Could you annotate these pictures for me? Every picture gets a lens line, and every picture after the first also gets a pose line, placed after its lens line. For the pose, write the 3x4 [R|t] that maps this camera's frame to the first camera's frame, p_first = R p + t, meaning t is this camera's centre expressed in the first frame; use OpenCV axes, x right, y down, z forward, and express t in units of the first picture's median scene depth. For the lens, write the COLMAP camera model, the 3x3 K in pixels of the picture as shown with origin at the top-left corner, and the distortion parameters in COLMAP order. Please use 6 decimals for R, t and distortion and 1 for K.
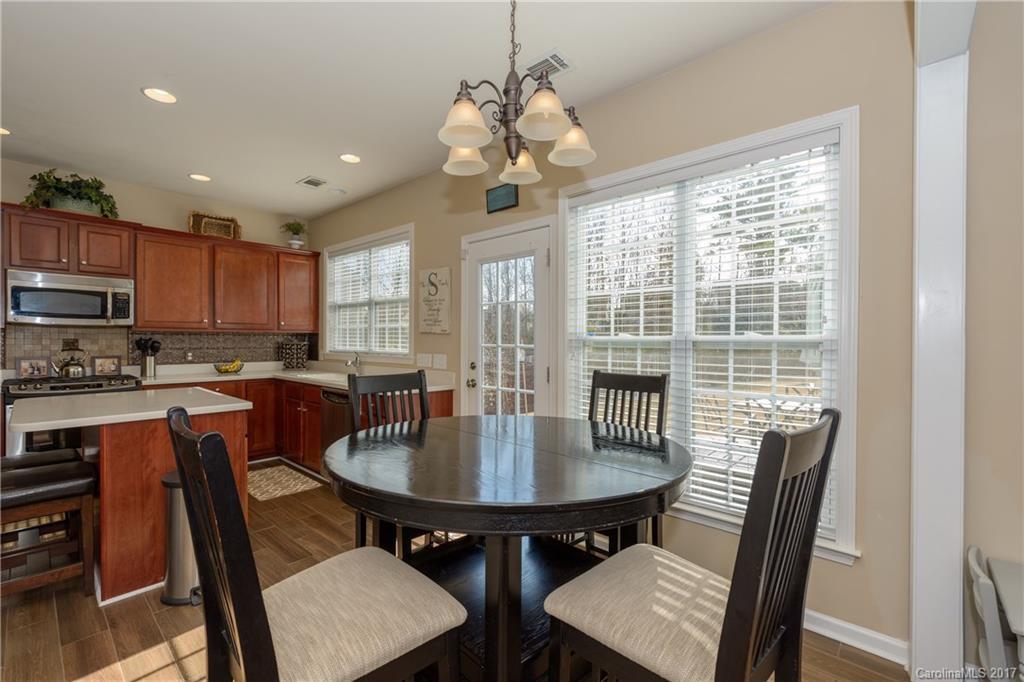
lens RADIAL K [[452.1, 0, 506.9], [0, 452.1, 346.4], [0, 0, 1]] dist [0.000584, 0.000114]
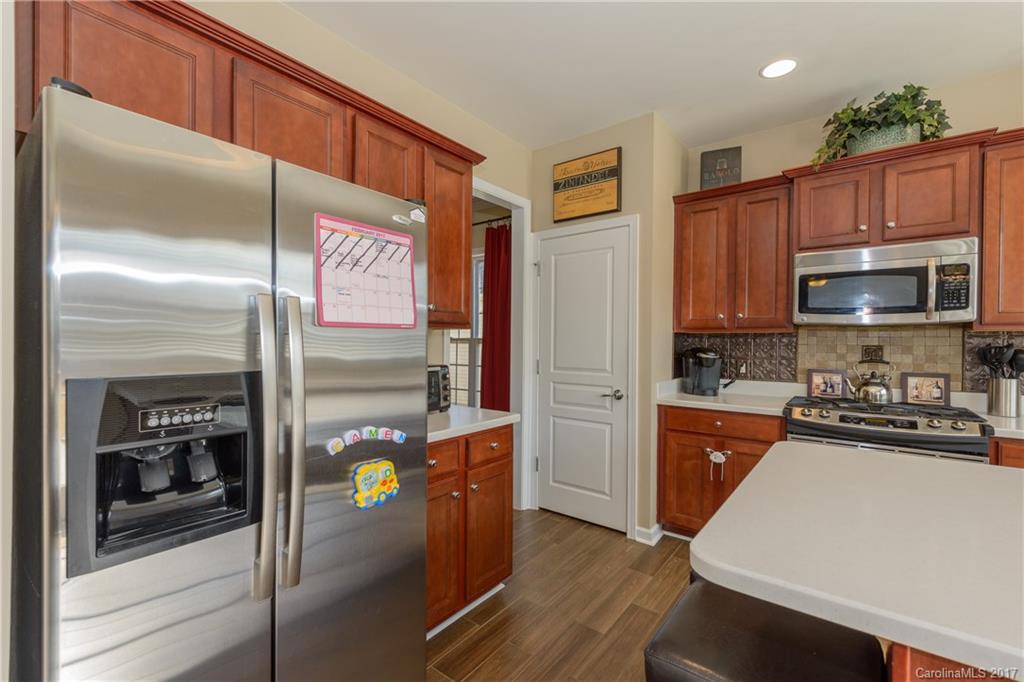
lens RADIAL K [[452.1, 0, 507.9], [0, 452.1, 346.3], [0, 0, 1]] dist [0.000584, 0.000114]
pose [[0.091947, 0.006032, -0.995746, -0.331369], [-0.015871, 0.999864, 0.004592, -0.009756], [0.995637, 0.015381, 0.092030, 0.384876]]
